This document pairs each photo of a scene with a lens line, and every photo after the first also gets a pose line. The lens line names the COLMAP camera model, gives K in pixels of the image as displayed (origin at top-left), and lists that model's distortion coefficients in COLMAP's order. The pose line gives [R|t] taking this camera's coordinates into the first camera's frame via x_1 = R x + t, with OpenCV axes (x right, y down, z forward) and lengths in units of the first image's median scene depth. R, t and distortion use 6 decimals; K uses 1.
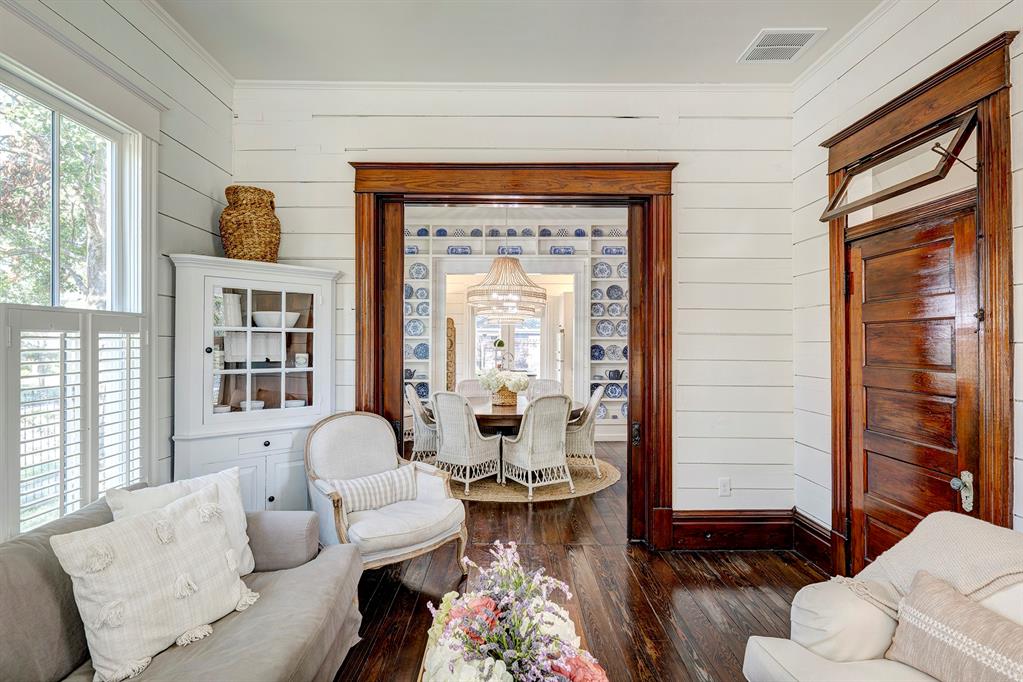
lens RADIAL K [[509.4, 0, 510.7], [0, 509.4, 342.0], [0, 0, 1]] dist [0.002599, 0.000042]
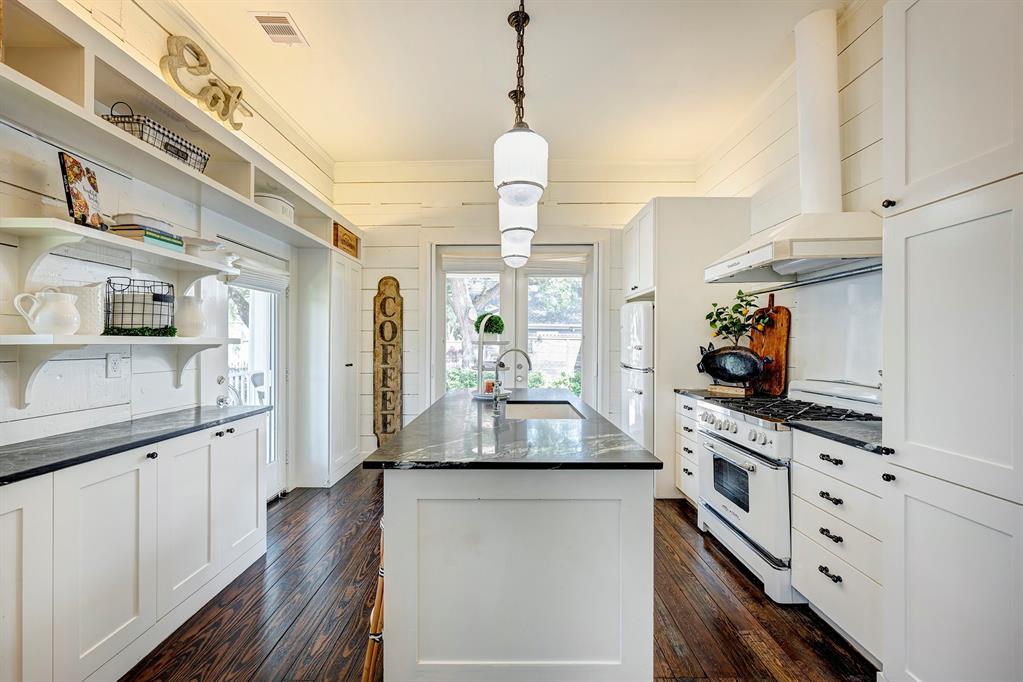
lens RADIAL K [[454.5, 0, 510.5], [0, 454.5, 341.2], [0, 0, 1]] dist [0.004376, 0.000322]
pose [[0.999946, 0.000267, -0.010349, -0.004743], [-0.000289, 0.999998, -0.002194, 0.015660], [0.010349, 0.002197, 0.999944, 0.666927]]
